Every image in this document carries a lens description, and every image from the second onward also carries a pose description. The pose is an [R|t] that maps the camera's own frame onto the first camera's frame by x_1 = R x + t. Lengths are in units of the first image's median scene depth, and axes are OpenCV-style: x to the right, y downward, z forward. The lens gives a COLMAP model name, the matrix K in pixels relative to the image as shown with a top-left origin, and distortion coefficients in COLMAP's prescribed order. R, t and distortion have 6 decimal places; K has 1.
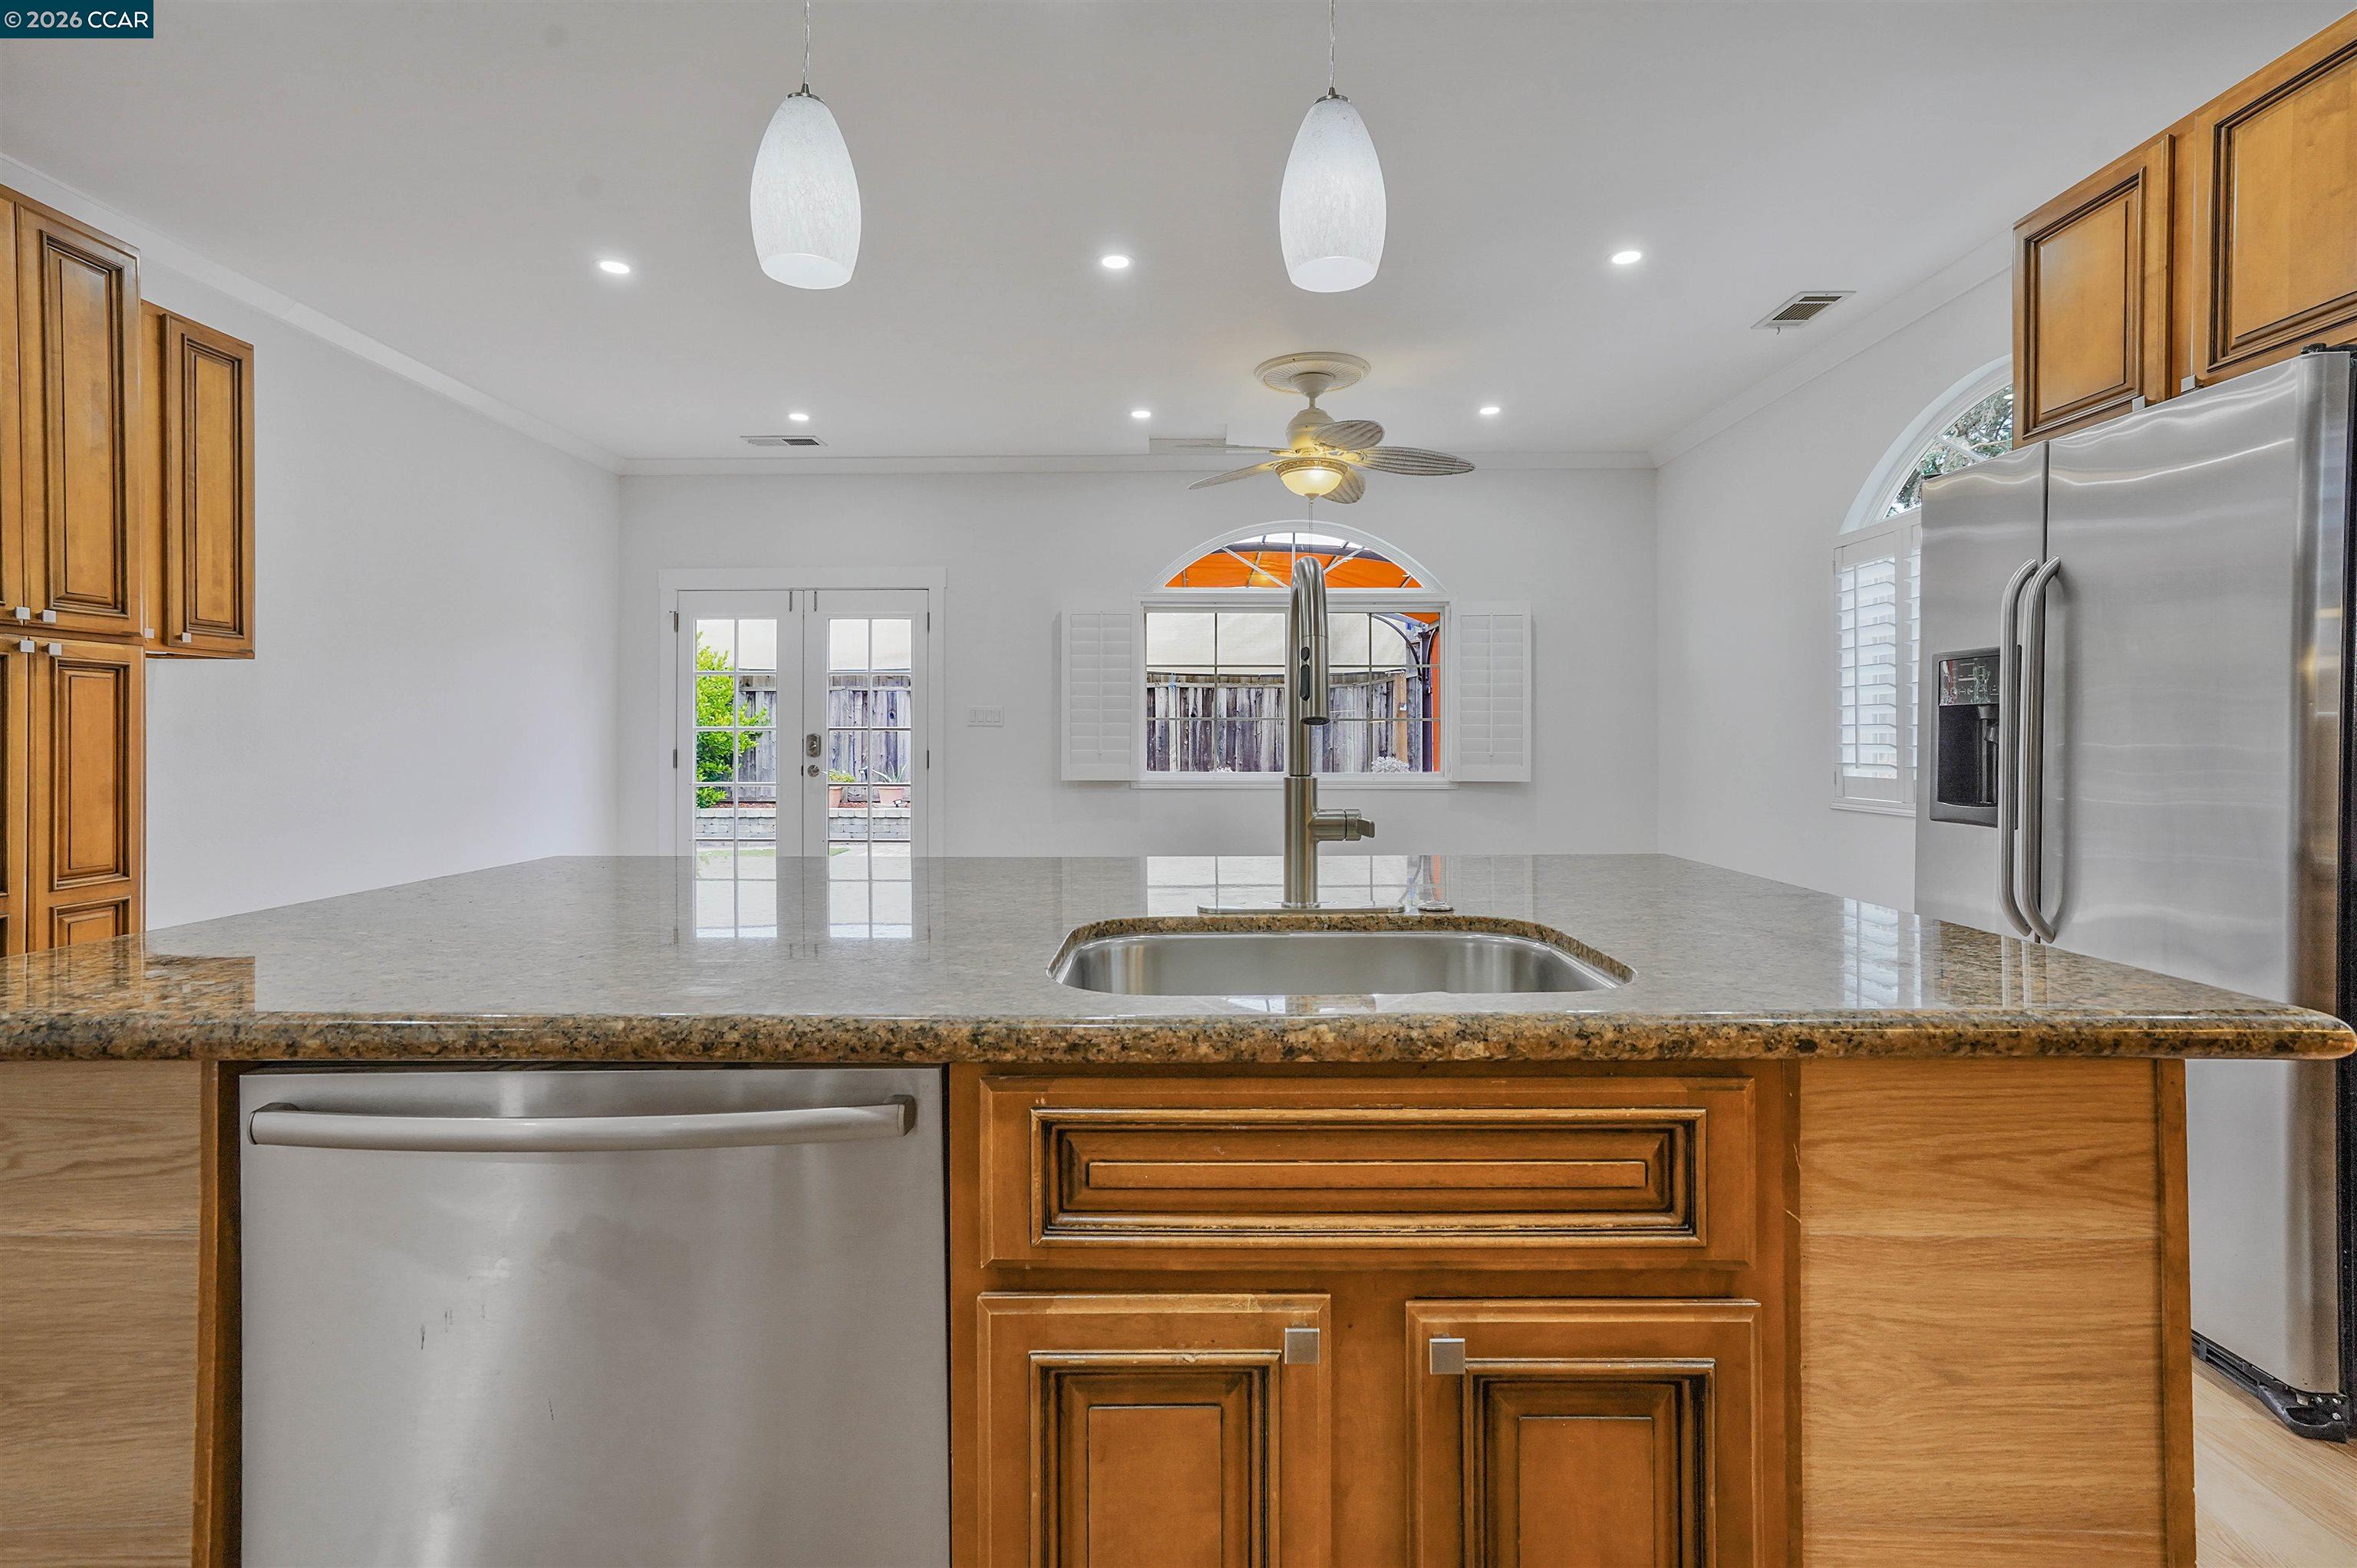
lens RADIAL K [[1102.9, 0, 1148.3], [0, 1102.9, 755.9], [0, 0, 1]] dist [-0.039927, 0.028844]
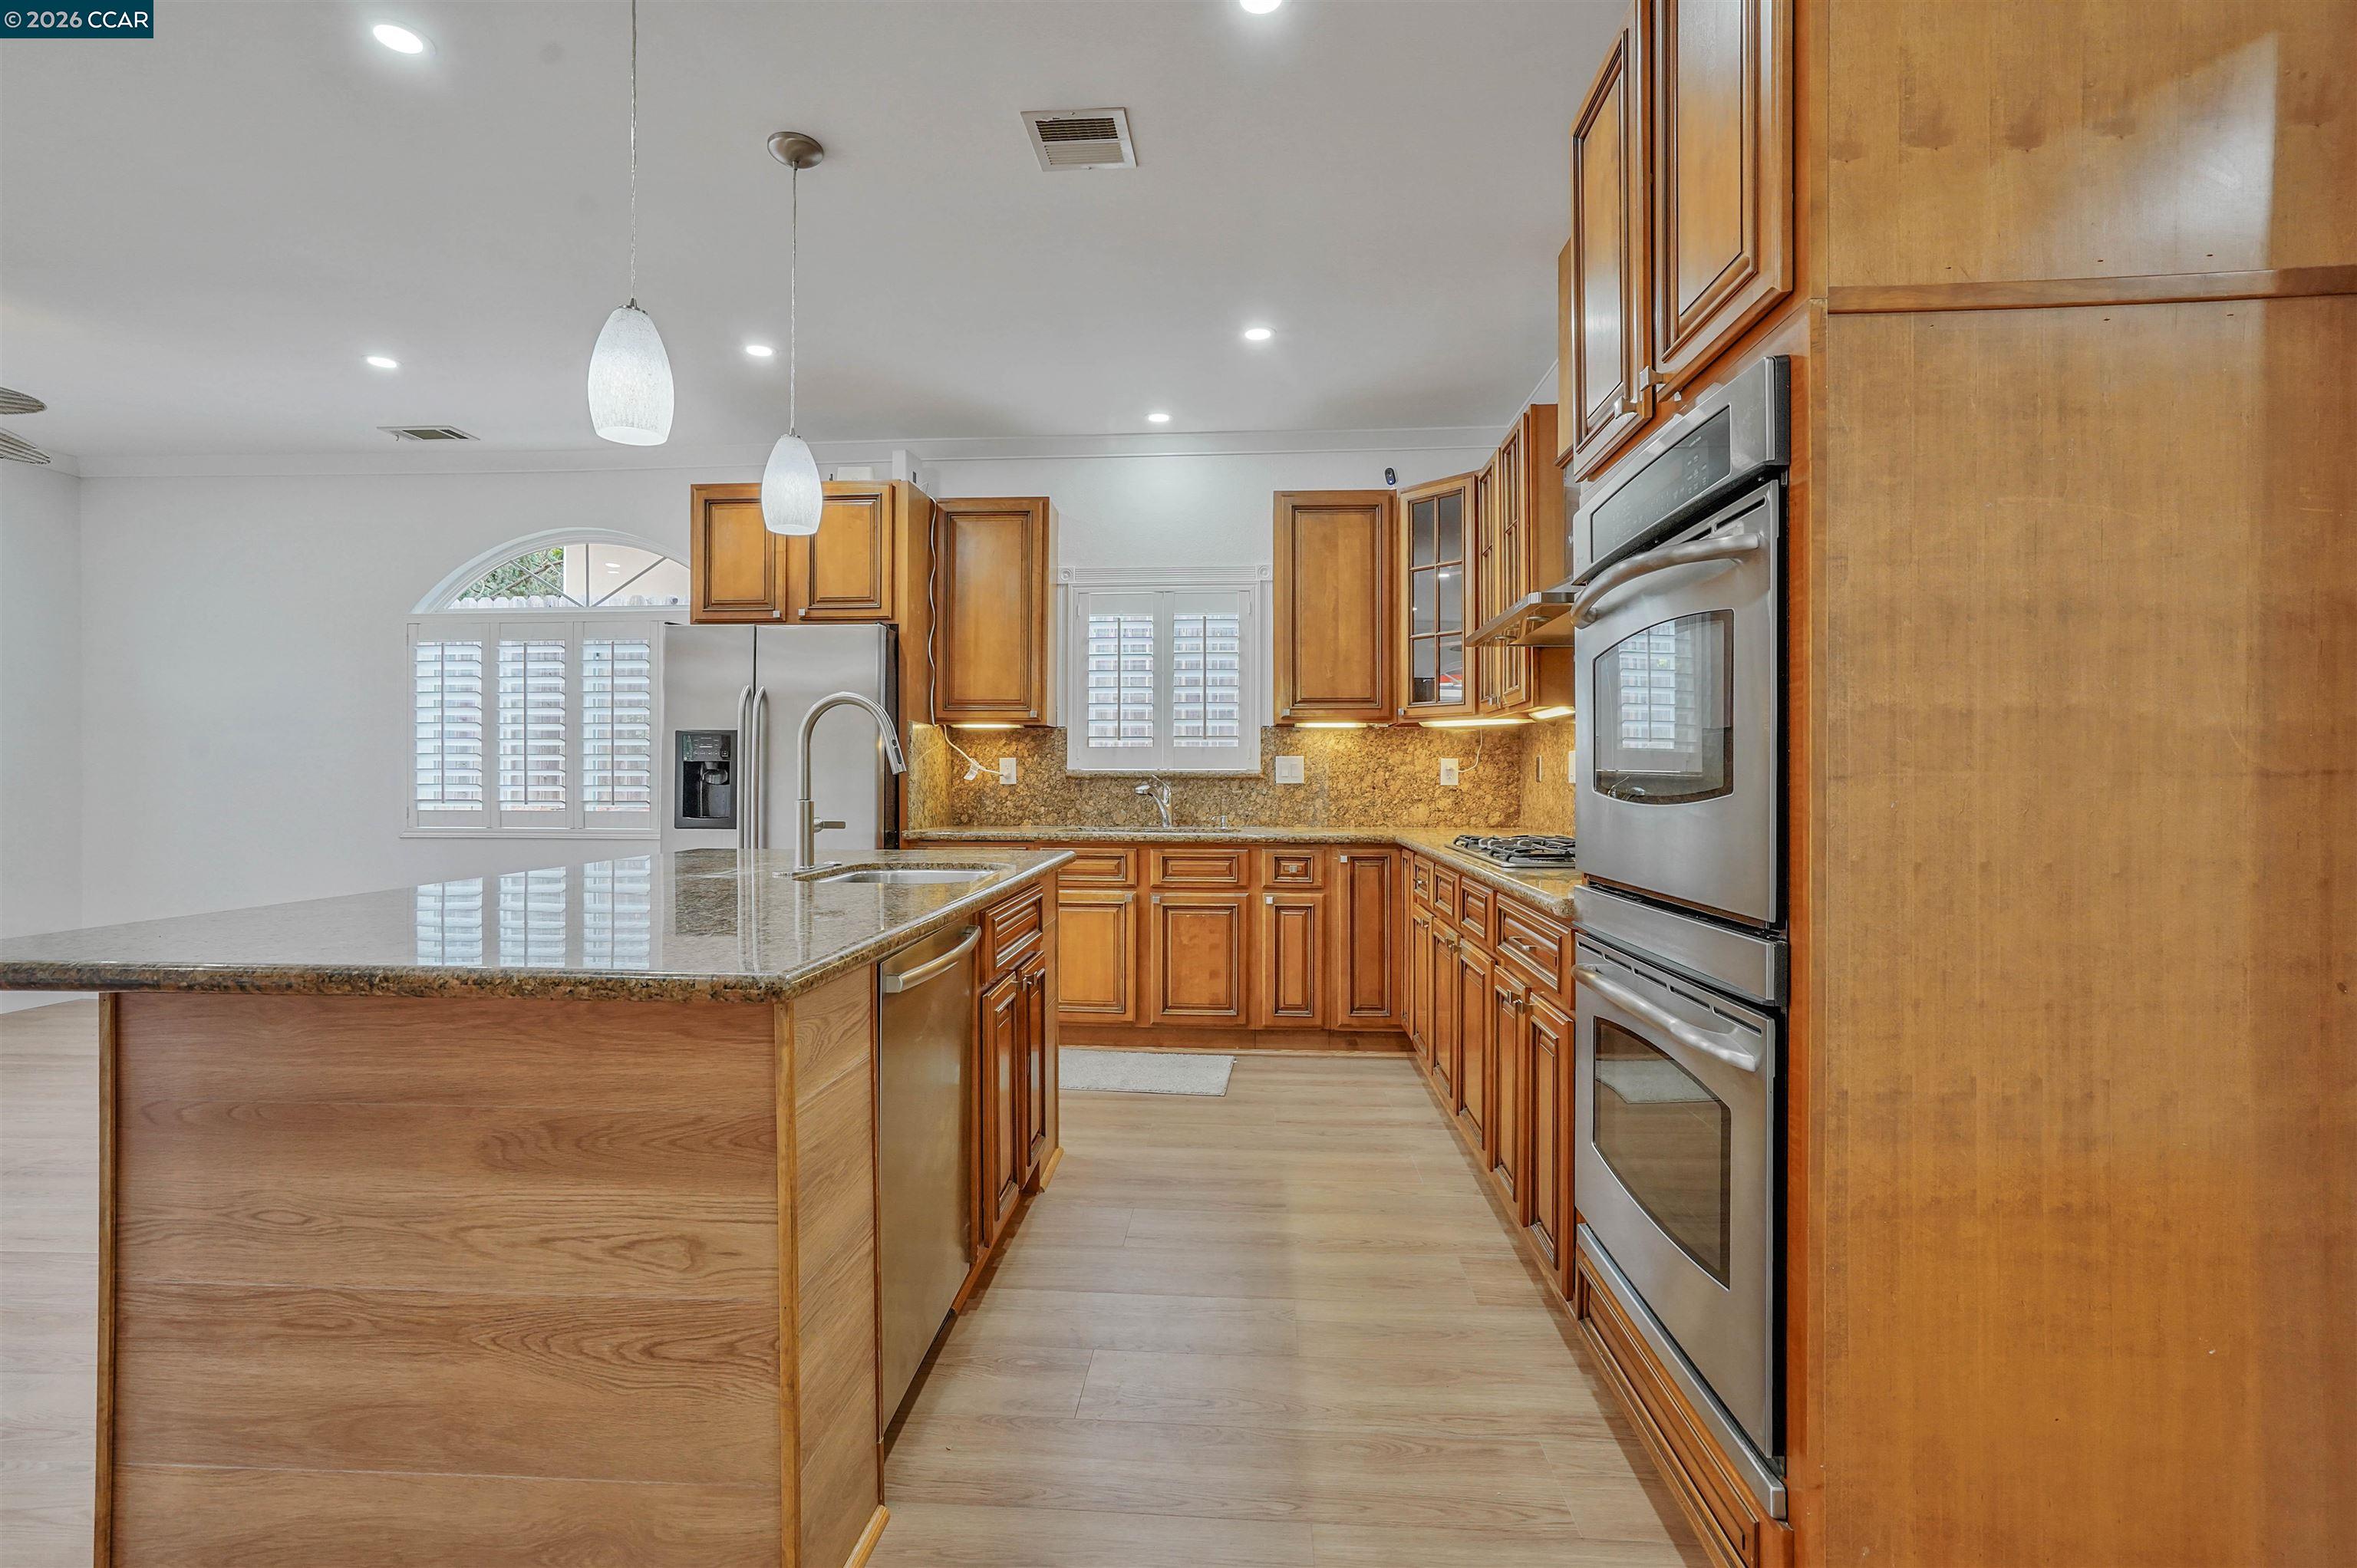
lens RADIAL K [[1102.9, 0, 1148.3], [0, 1102.9, 755.9], [0, 0, 1]] dist [-0.039927, 0.028844]
pose [[0.098572, 0.030162, 0.994673, -0.903056], [0.010537, 0.999453, -0.031351, 0.008281], [-0.995074, 0.013571, 0.098200, 0.110892]]
